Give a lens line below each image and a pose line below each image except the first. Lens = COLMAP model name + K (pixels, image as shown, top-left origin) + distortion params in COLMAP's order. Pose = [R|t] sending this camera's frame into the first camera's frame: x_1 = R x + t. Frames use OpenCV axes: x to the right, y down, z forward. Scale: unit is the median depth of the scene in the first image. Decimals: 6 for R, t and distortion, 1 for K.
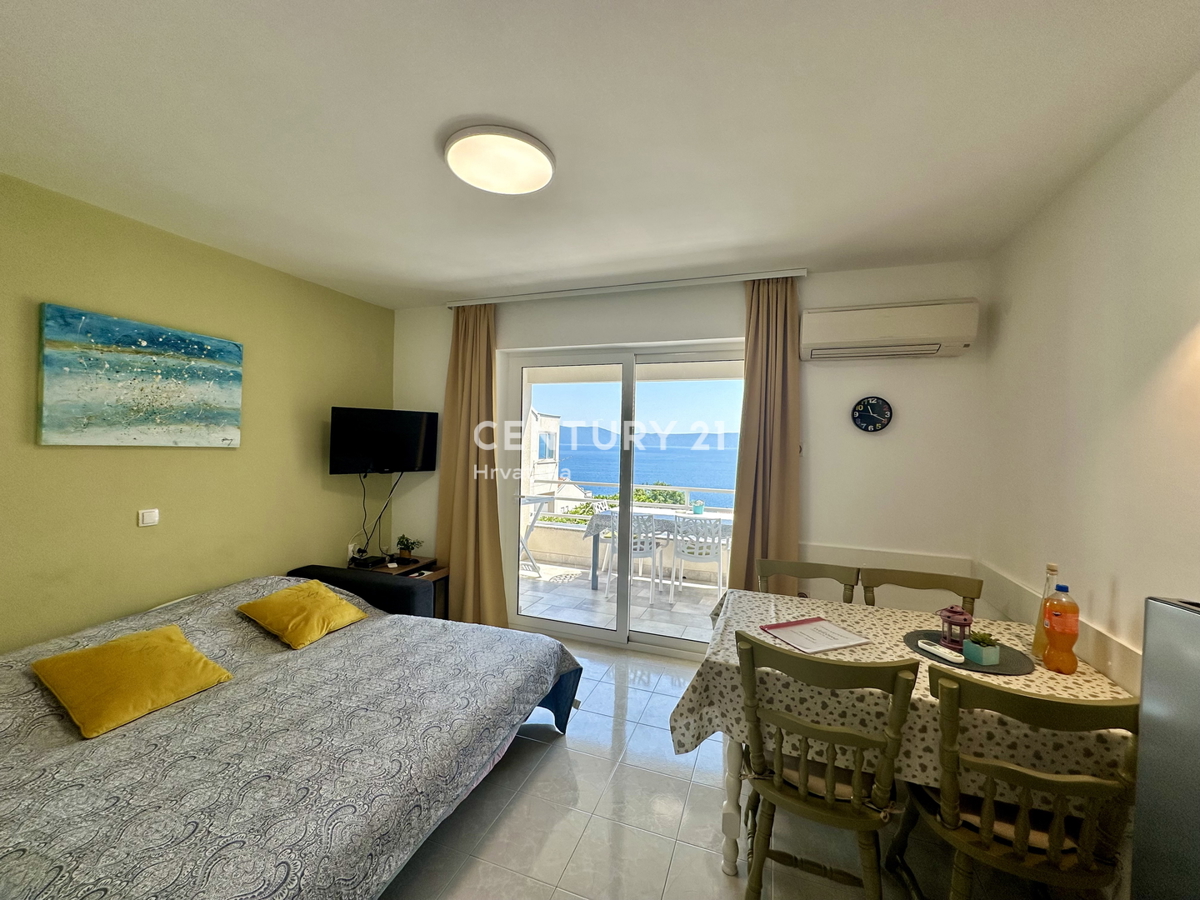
lens RADIAL K [[482.2, 0, 594.4], [0, 482.2, 451.7], [0, 0, 1]] dist [-0.003645, -0.000129]
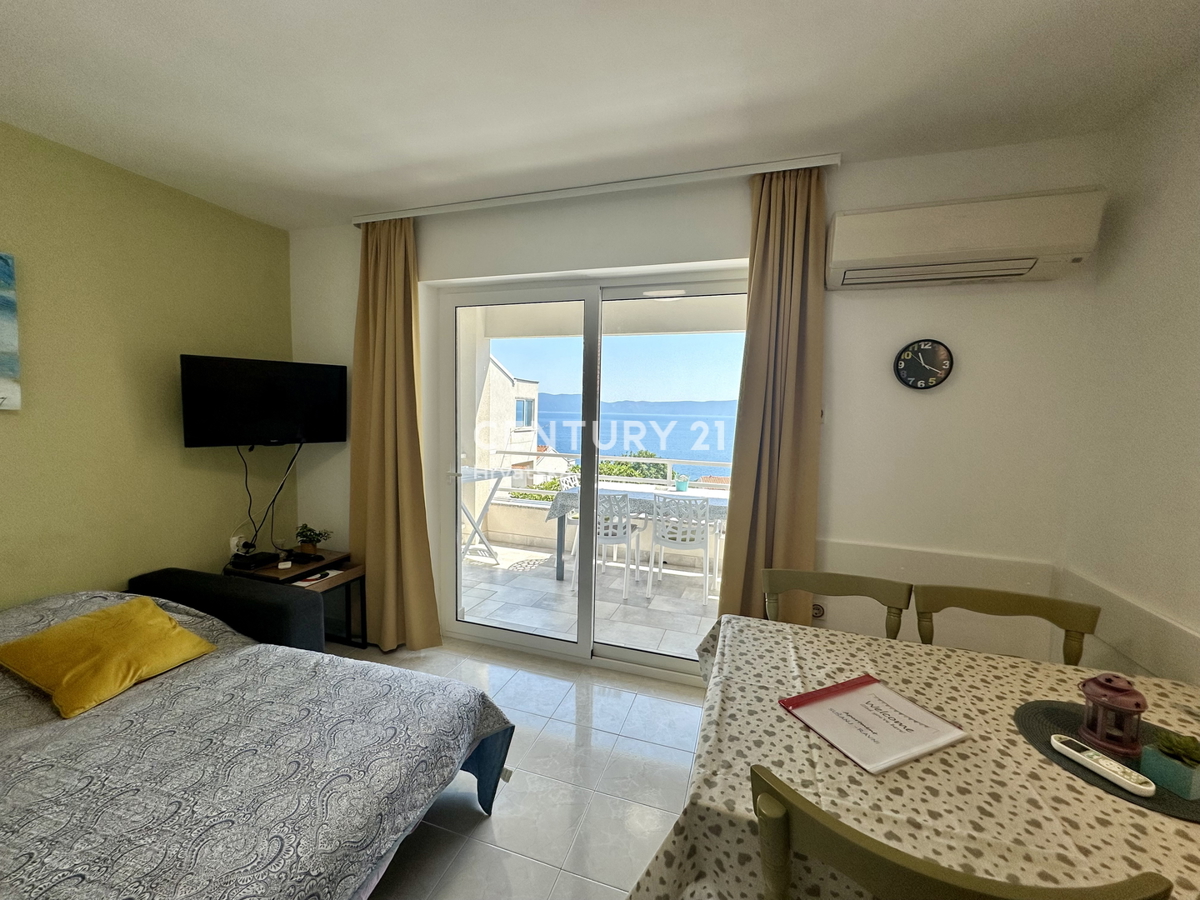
lens RADIAL K [[482.2, 0, 594.4], [0, 482.2, 451.7], [0, 0, 1]] dist [-0.003645, -0.000129]
pose [[0.999500, -0.001021, 0.031598, 0.058130], [-0.001097, 0.997758, 0.066913, 0.004208], [-0.031595, -0.066914, 0.997258, 0.270194]]
